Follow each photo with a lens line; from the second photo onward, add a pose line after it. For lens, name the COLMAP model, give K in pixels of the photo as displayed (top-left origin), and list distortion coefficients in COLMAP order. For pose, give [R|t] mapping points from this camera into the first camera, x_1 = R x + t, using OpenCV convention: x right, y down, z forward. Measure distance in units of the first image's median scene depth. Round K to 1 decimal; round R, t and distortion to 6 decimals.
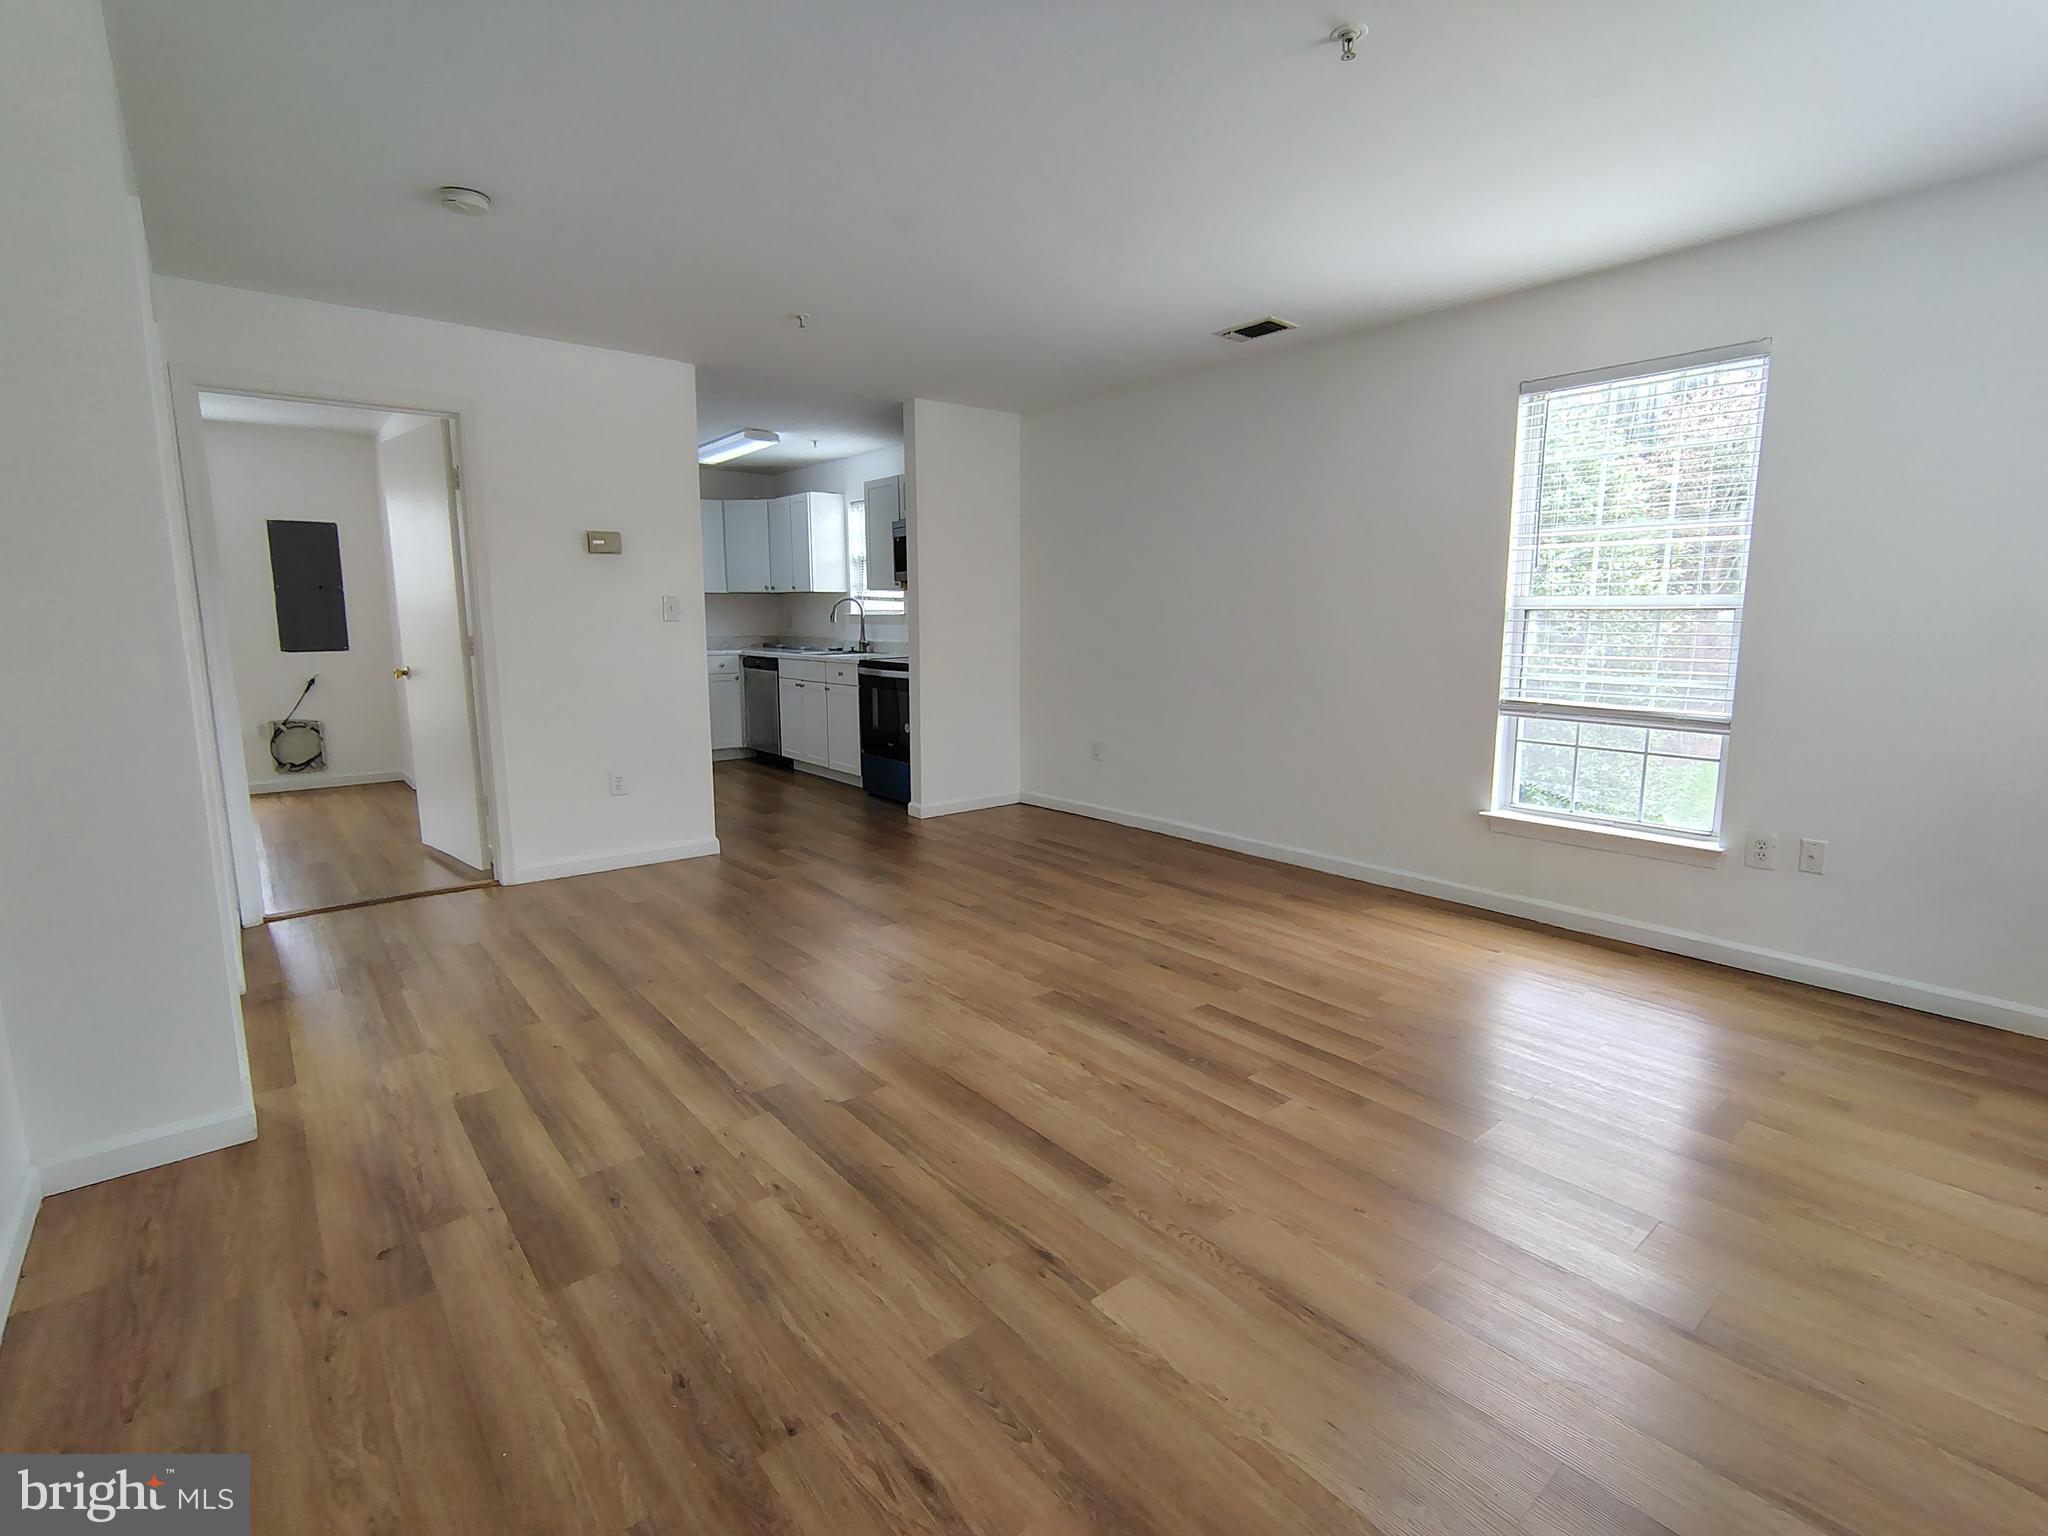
lens RADIAL K [[958.6, 0, 1024.0], [0, 958.6, 768.0], [0, 0, 1]] dist [-0.022256, 0.006819]
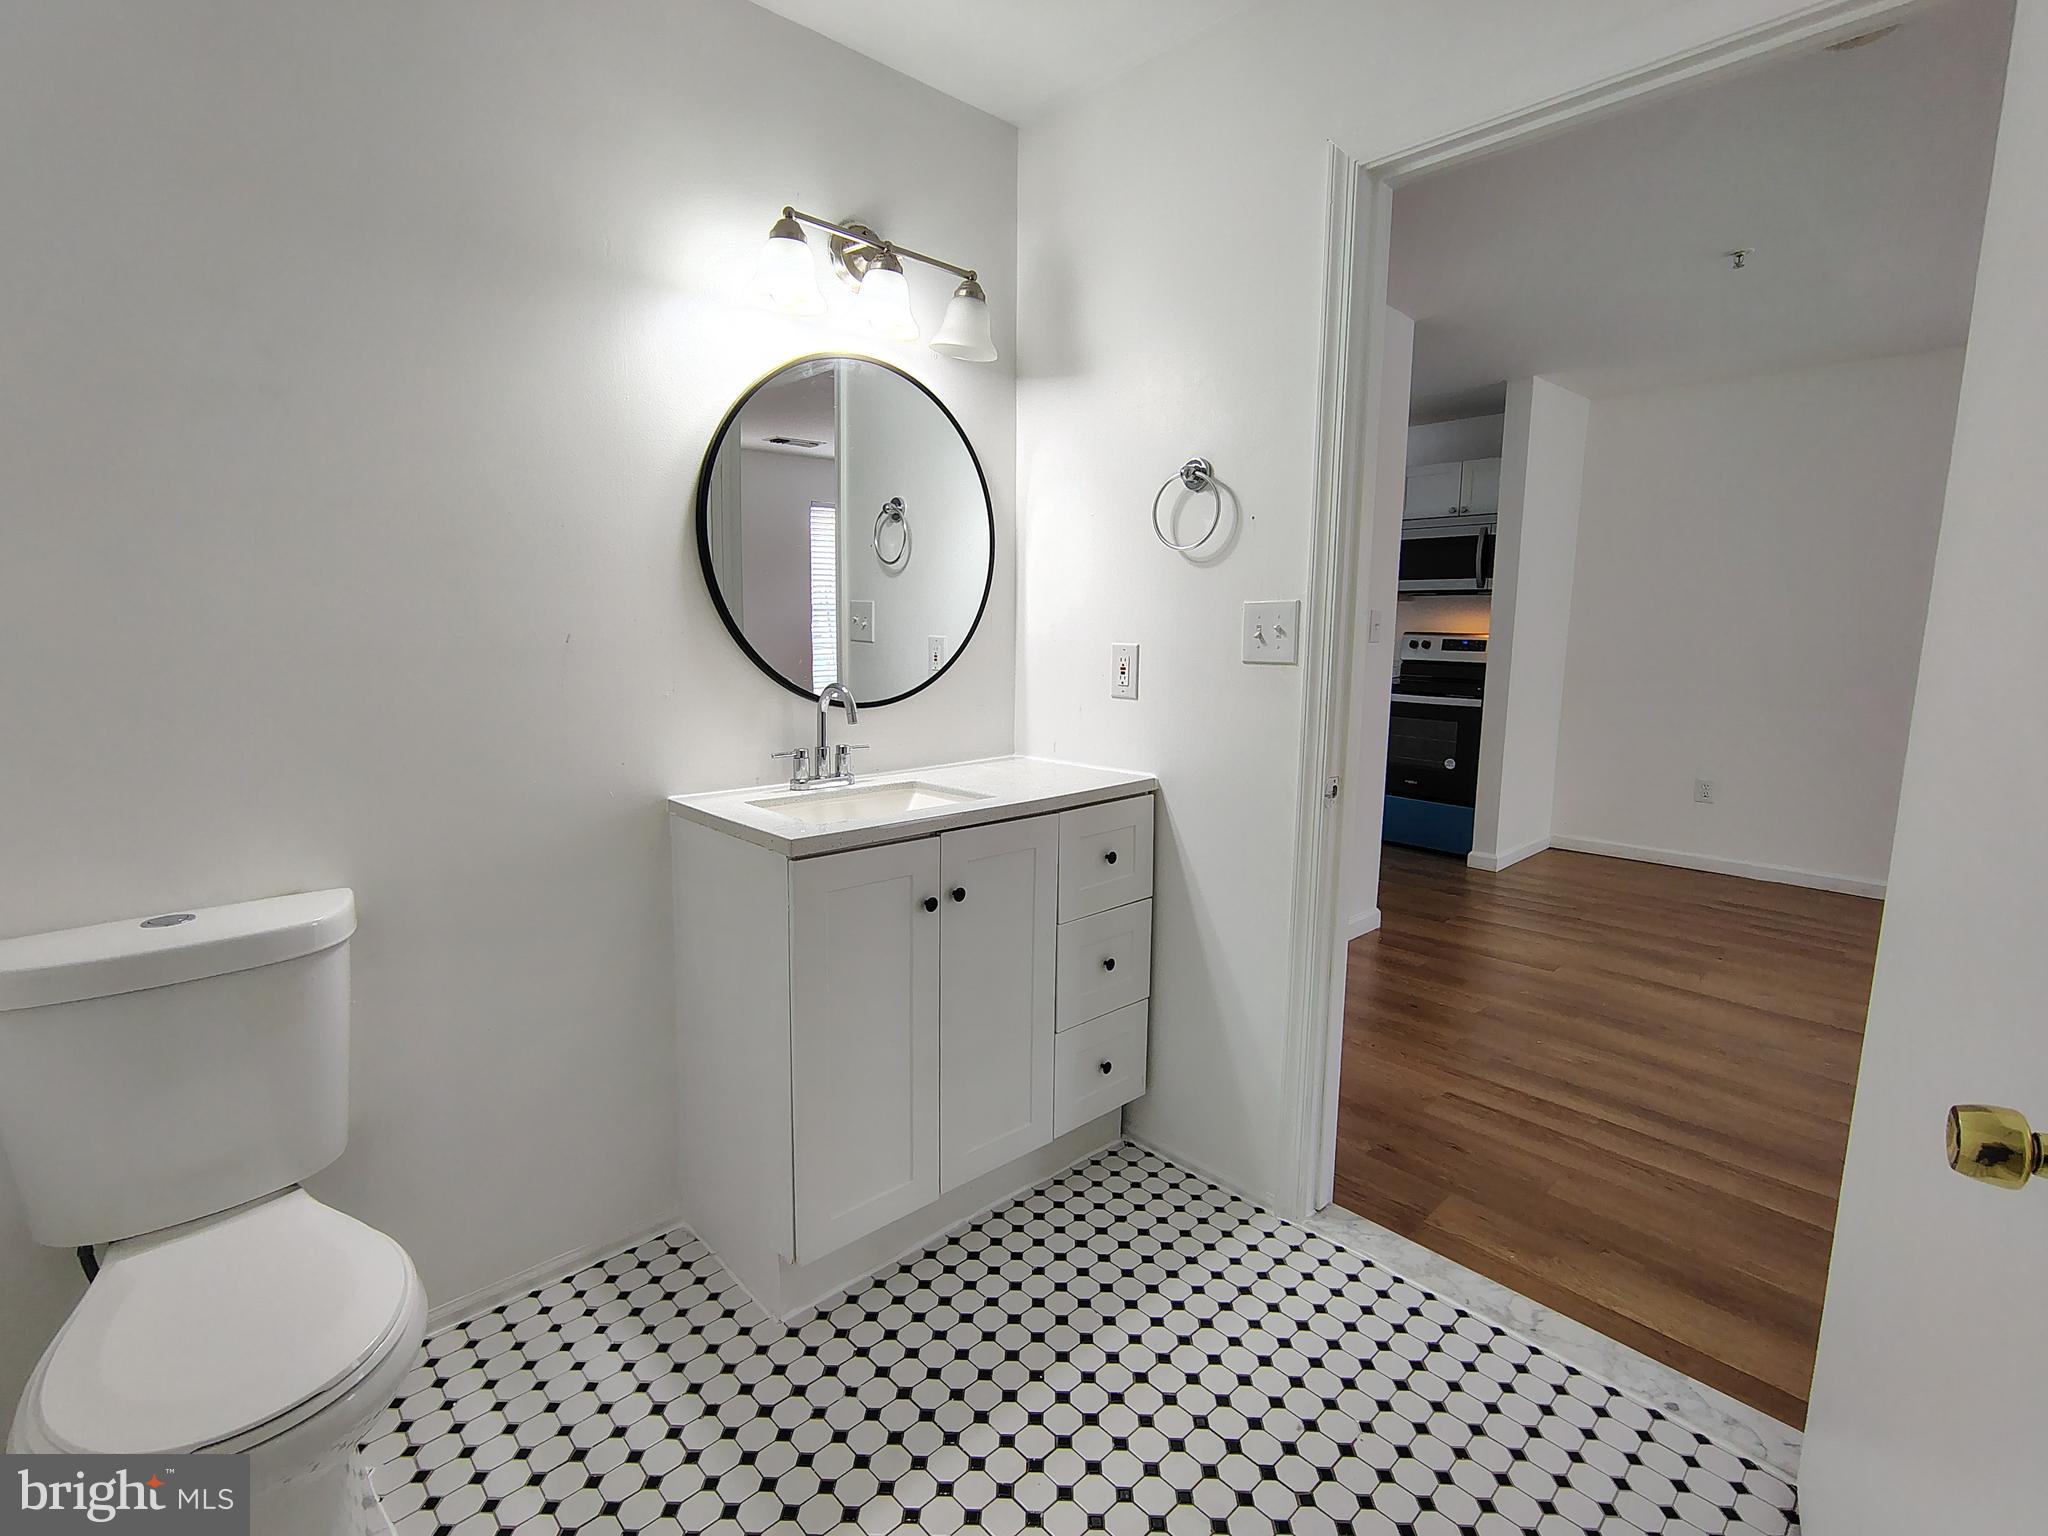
lens RADIAL K [[958.6, 0, 1024.0], [0, 958.6, 768.0], [0, 0, 1]] dist [-0.022256, 0.006819]
pose [[0.998330, -0.005805, 0.057477, -0.801320], [0.005903, 0.999981, -0.001540, -0.056805], [-0.057467, 0.001877, 0.998346, 0.247359]]
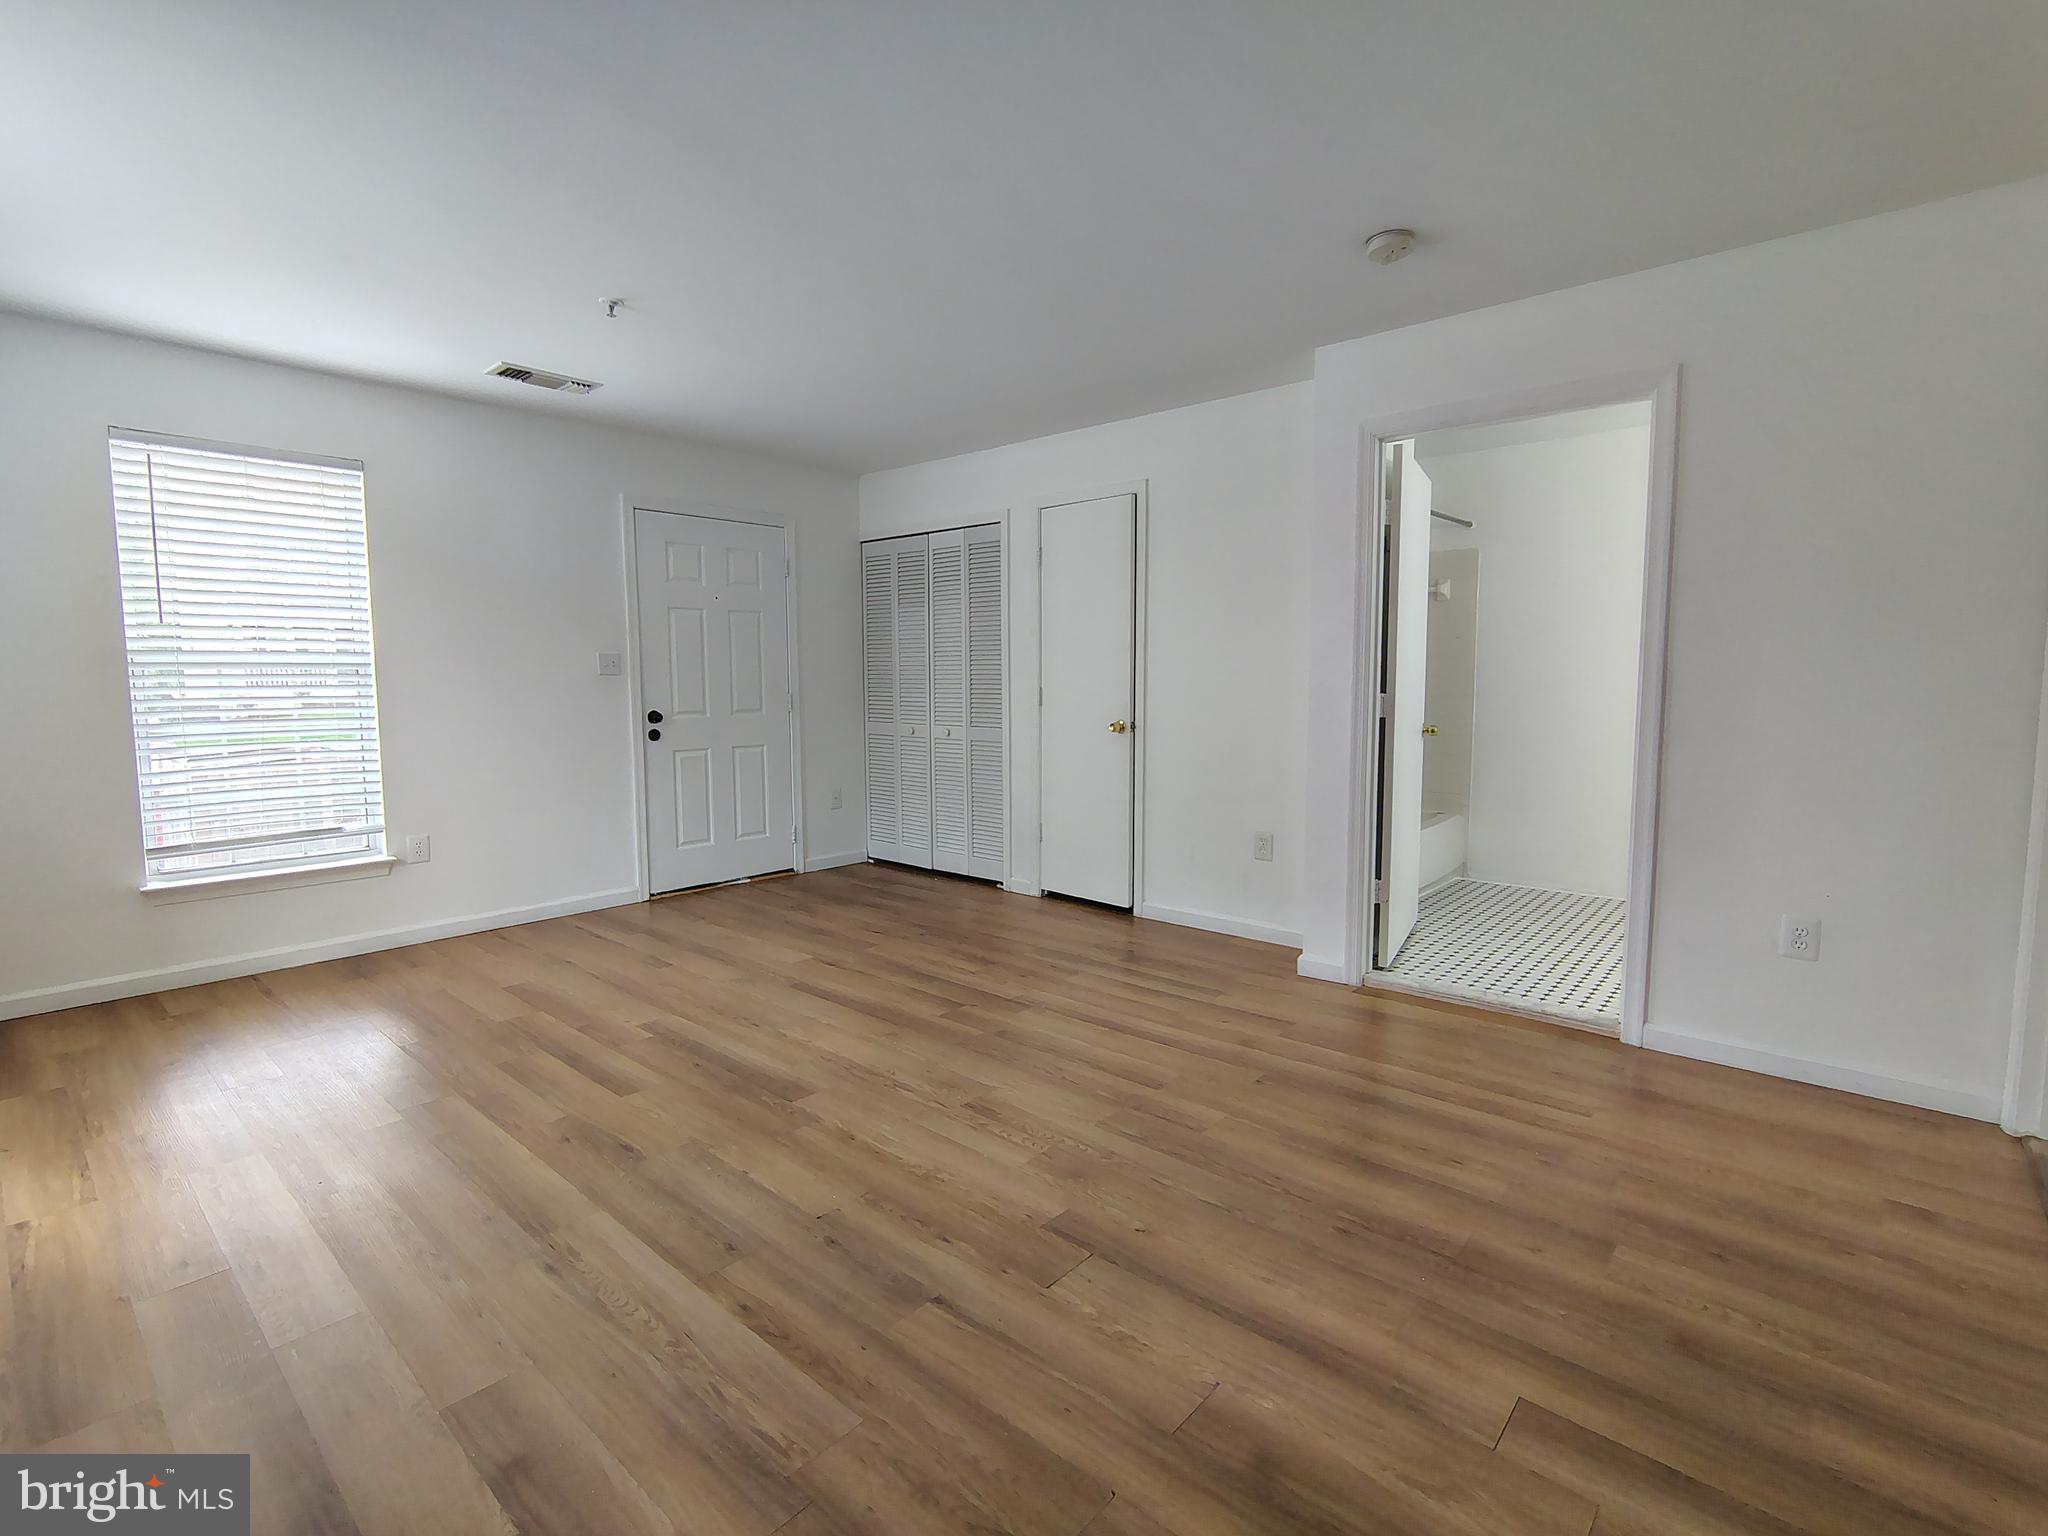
lens RADIAL K [[958.6, 0, 1024.0], [0, 958.6, 768.0], [0, 0, 1]] dist [-0.022256, 0.006819]
pose [[-0.988222, 0.017156, -0.152063, -0.037915], [-0.021739, 0.967878, 0.250478, -0.208077], [0.151476, 0.250834, -0.956105, 1.331240]]
